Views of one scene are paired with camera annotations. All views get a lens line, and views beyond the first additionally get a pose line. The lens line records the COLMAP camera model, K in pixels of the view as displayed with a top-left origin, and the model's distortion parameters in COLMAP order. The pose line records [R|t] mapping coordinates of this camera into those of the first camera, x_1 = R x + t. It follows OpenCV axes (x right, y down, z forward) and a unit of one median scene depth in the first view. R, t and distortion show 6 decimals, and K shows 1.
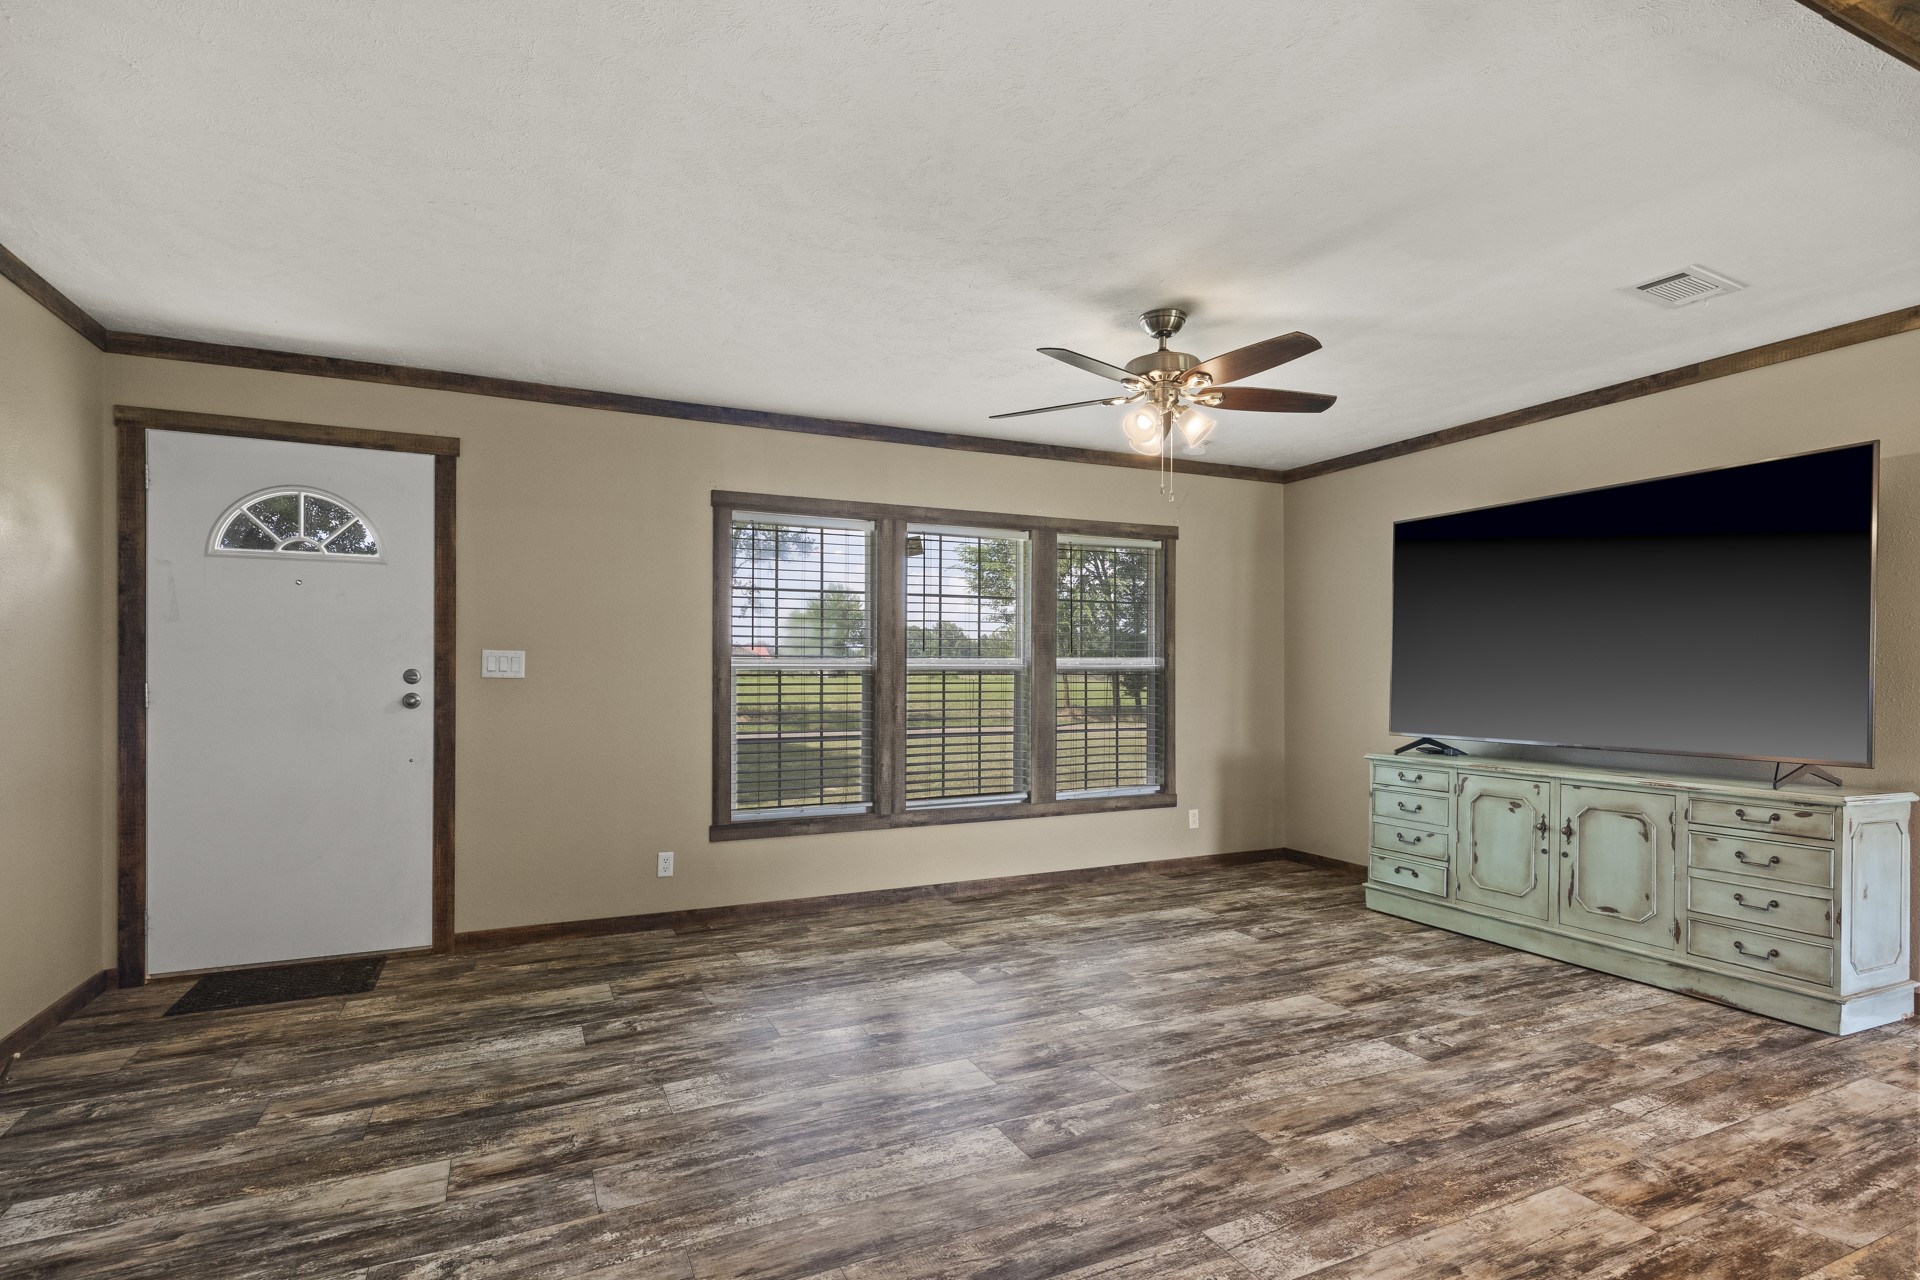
lens RADIAL K [[943.2, 0, 951.5], [0, 943.2, 682.7], [0, 0, 1]] dist [0.009047, 0.000136]
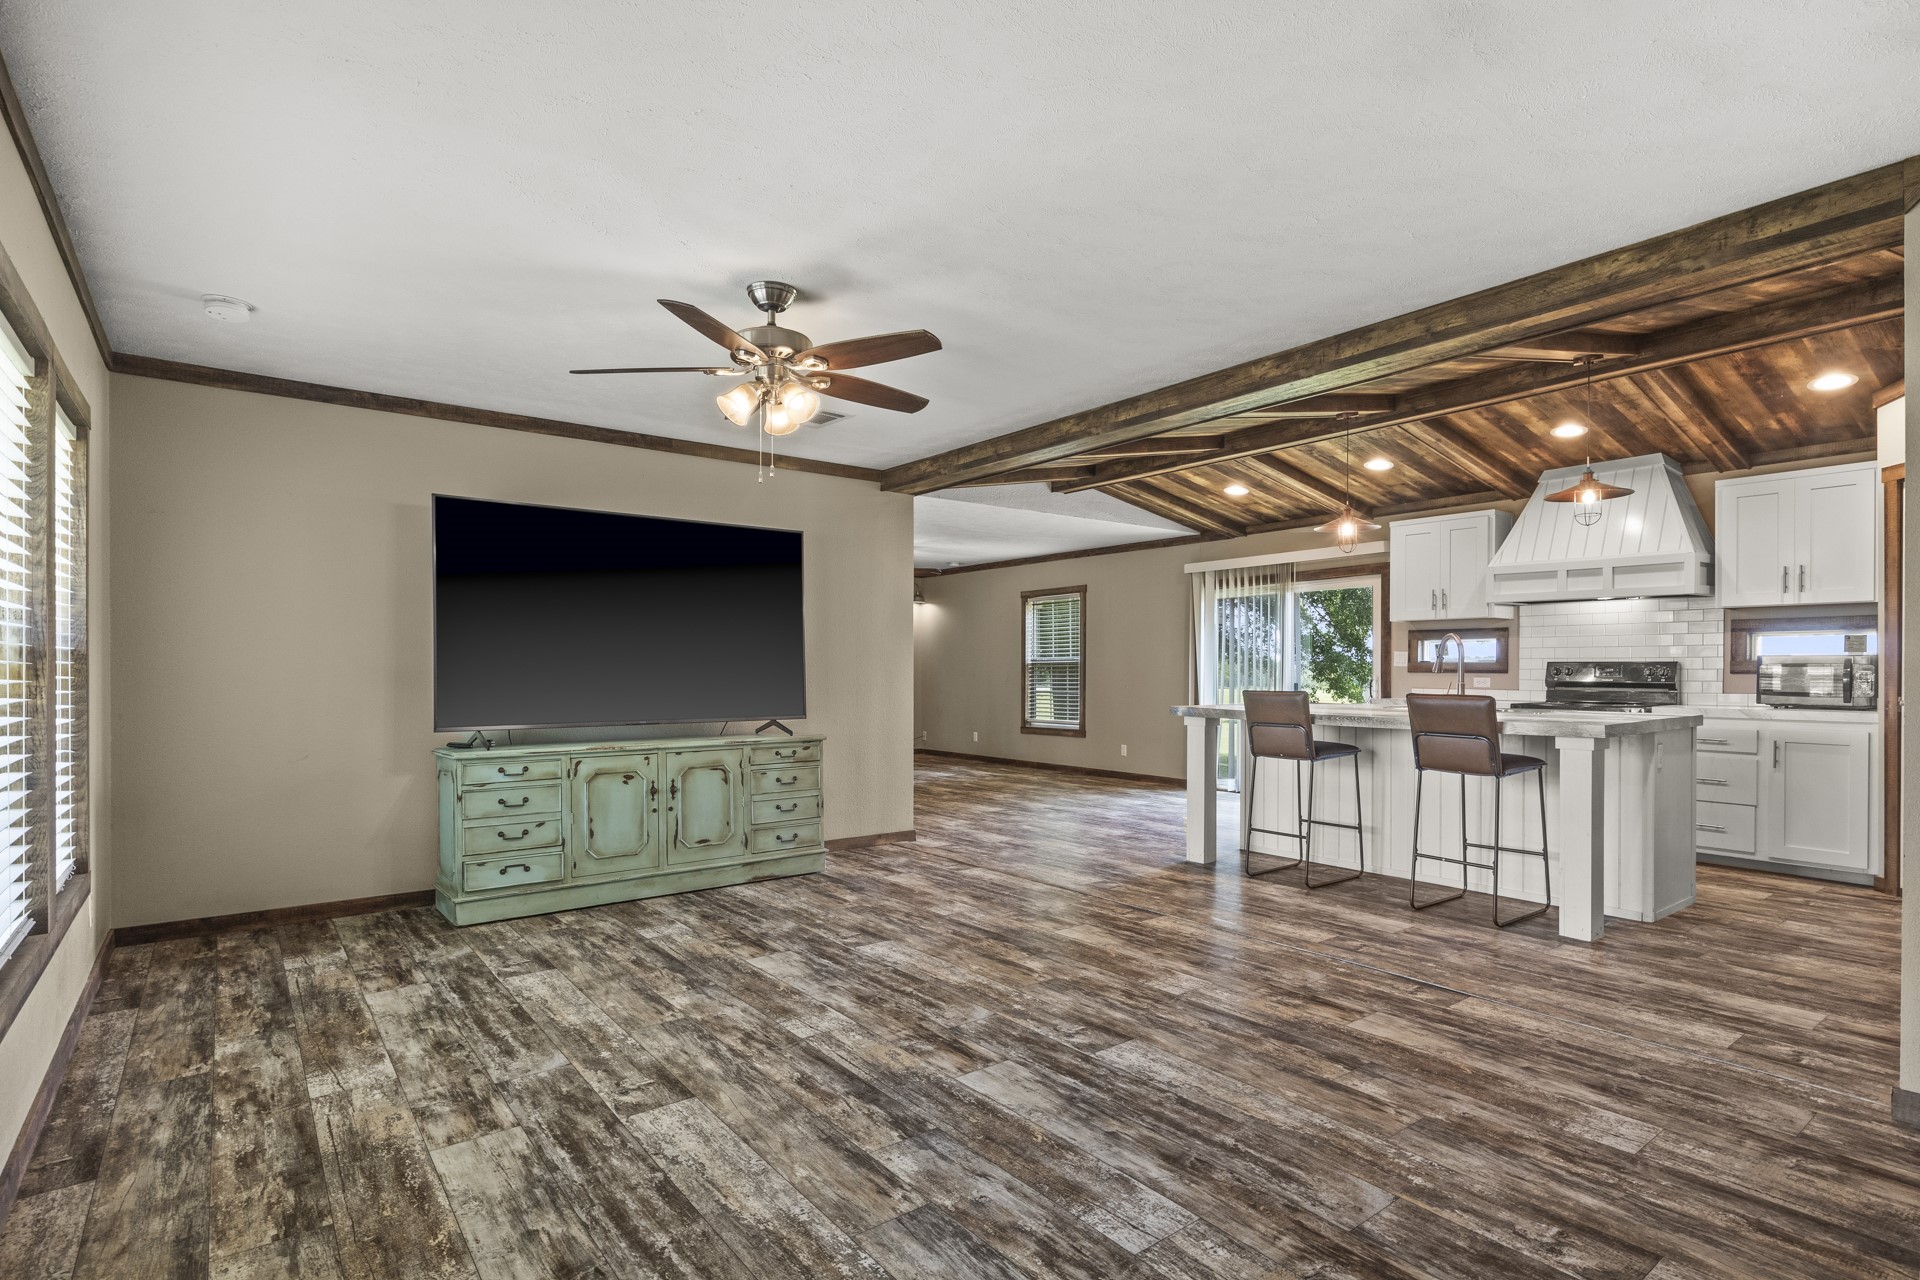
lens RADIAL K [[965.9, 0, 972.9], [0, 965.9, 671.4], [0, 0, 1]] dist [0.006625, -0.000792]
pose [[-0.228024, -0.003391, 0.973650, -0.678695], [0.008754, 0.999946, 0.005533, -0.003237], [-0.973616, 0.009785, -0.227982, 0.894317]]
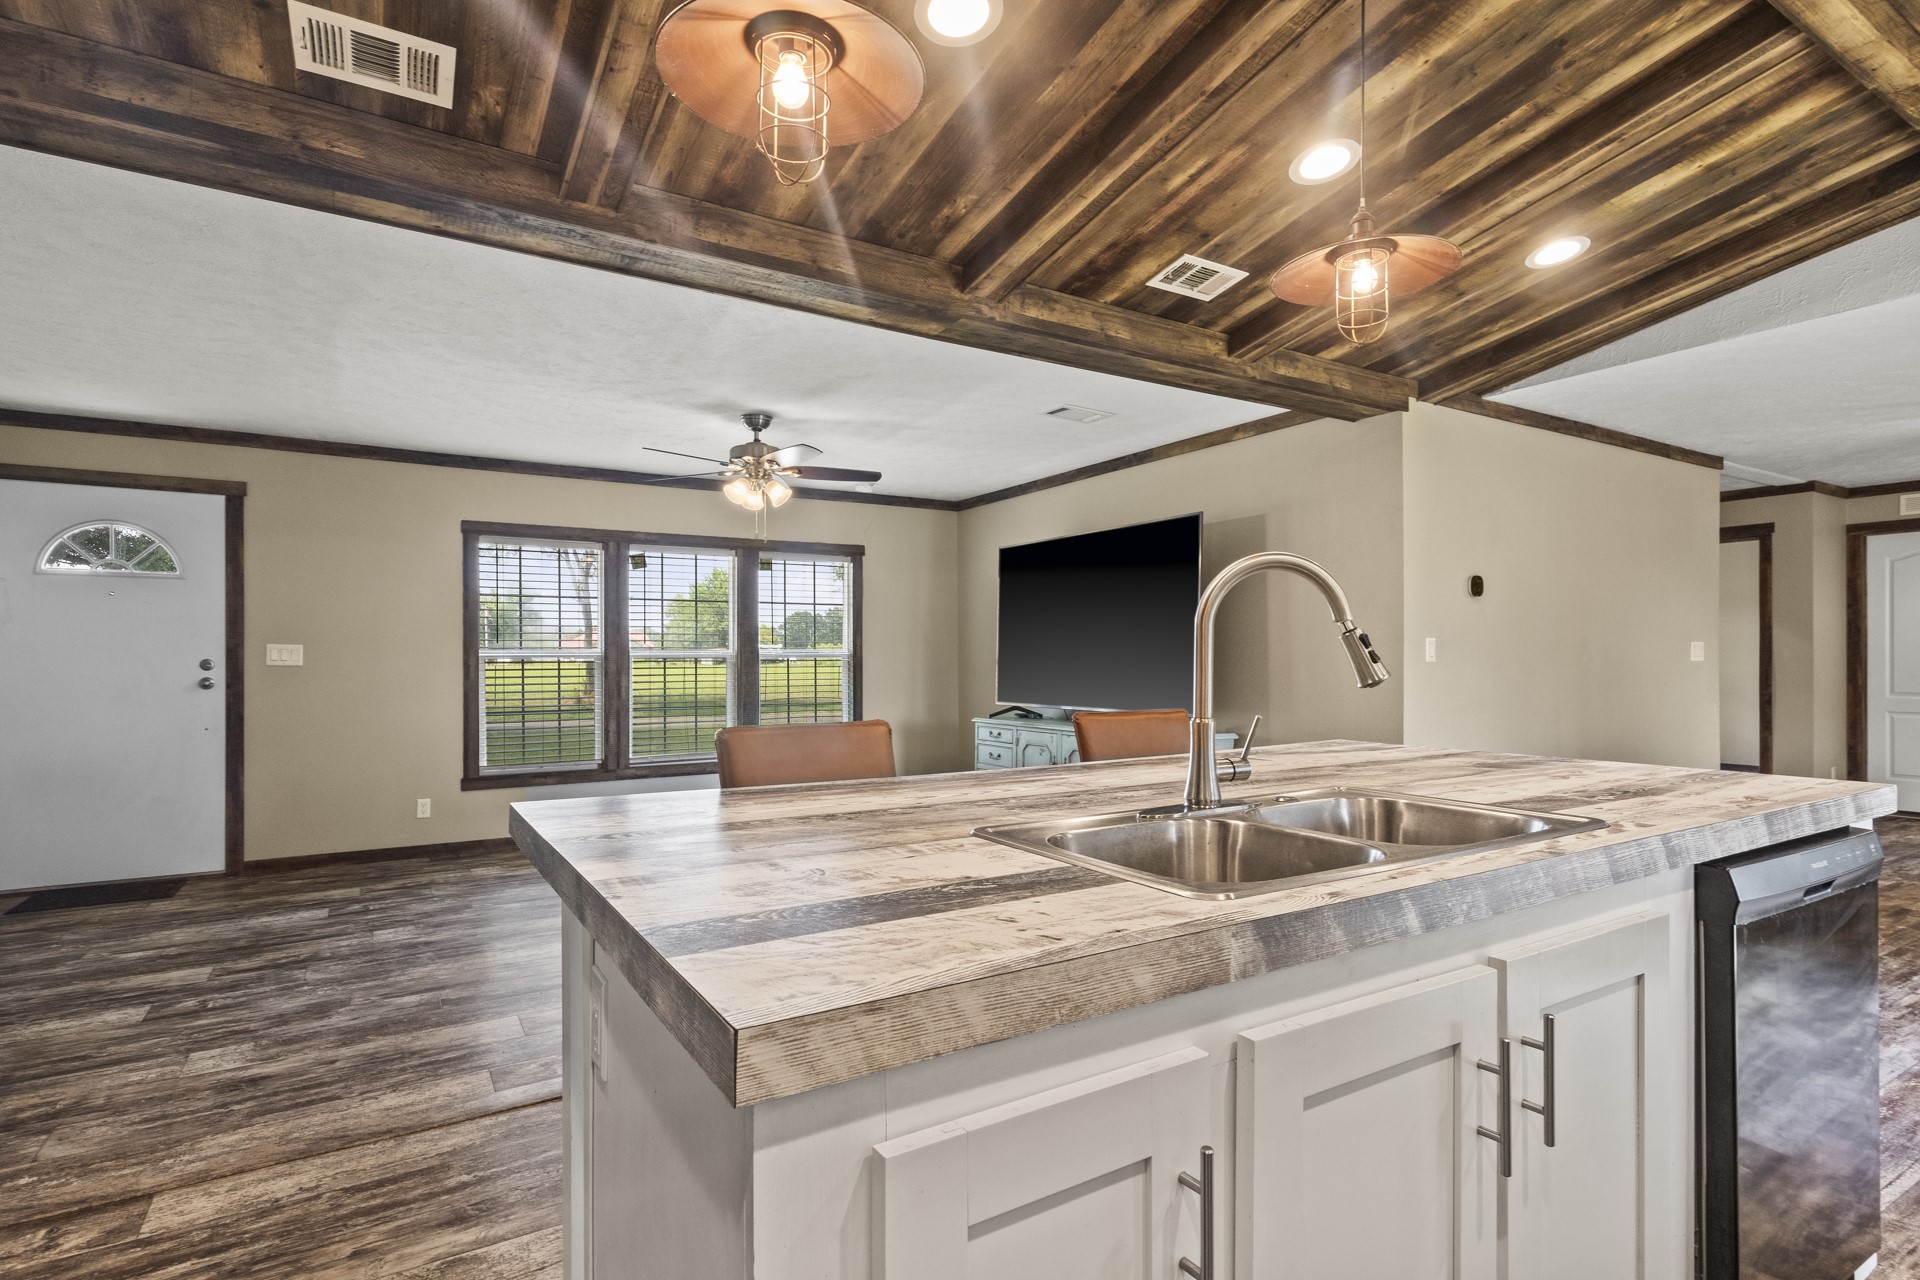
lens RADIAL K [[954.3, 0, 968.1], [0, 954.3, 668.9], [0, 0, 1]] dist [0.003985, -0.000612]
pose [[0.992786, -0.005445, 0.119773, 0.324679], [0.005421, 0.999985, 0.000533, 0.004277], [-0.119774, 0.000120, 0.992801, -0.451103]]
